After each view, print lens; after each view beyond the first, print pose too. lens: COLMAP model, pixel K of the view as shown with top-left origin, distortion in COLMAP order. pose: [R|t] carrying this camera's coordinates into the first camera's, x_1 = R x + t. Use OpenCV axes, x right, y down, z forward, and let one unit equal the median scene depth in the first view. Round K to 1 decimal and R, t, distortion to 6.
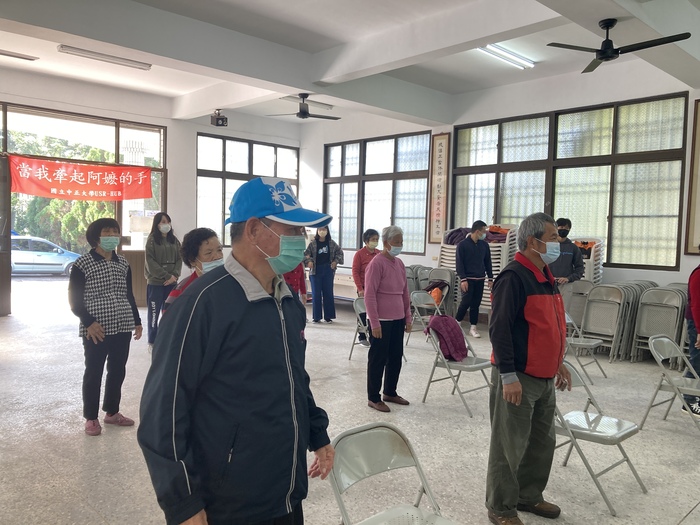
lens RADIAL K [[536.2, 0, 293.4], [0, 536.2, 263.2], [0, 0, 1]] dist [0.011993, -0.006311]
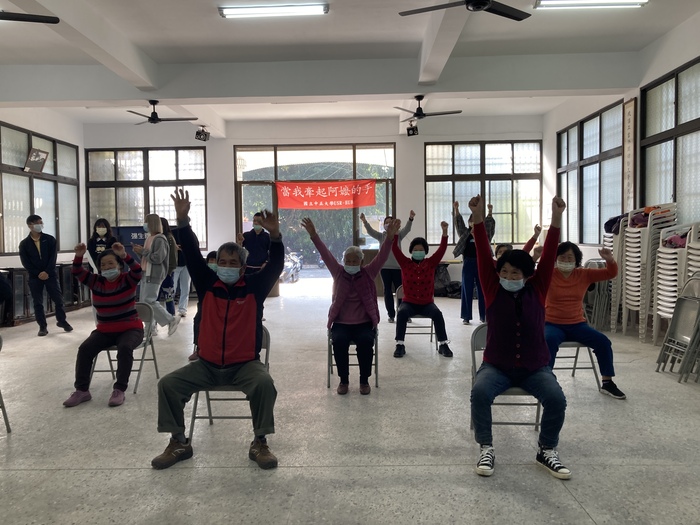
lens RADIAL K [[536.2, 0, 351.9], [0, 536.2, 256.9], [0, 0, 1]] dist [0.011993, -0.006311]
pose [[0.713895, -0.004879, -0.700235, 0.561058], [-0.018394, 0.999500, -0.025718, 0.027063], [0.700011, 0.031240, 0.713449, 0.129969]]
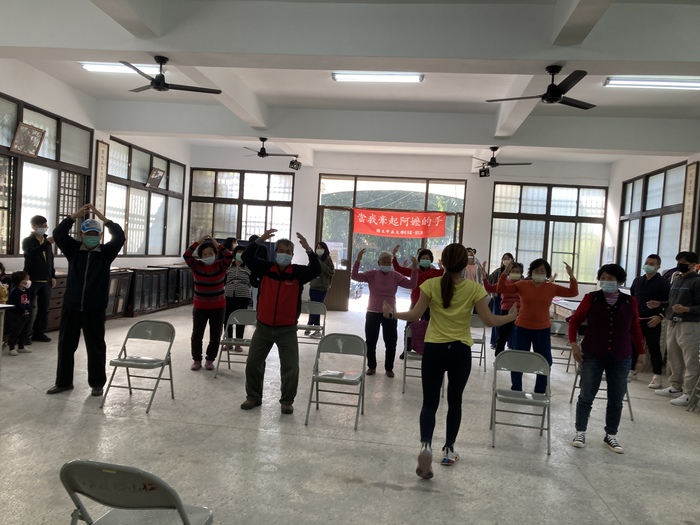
lens RADIAL K [[536.2, 0, 343.3], [0, 536.2, 265.1], [0, 0, 1]] dist [0.011993, -0.006311]
pose [[0.624331, 0.040911, -0.780088, 0.634174], [-0.103295, 0.994182, -0.030532, 0.014159], [0.774300, 0.099641, 0.624925, 0.012333]]
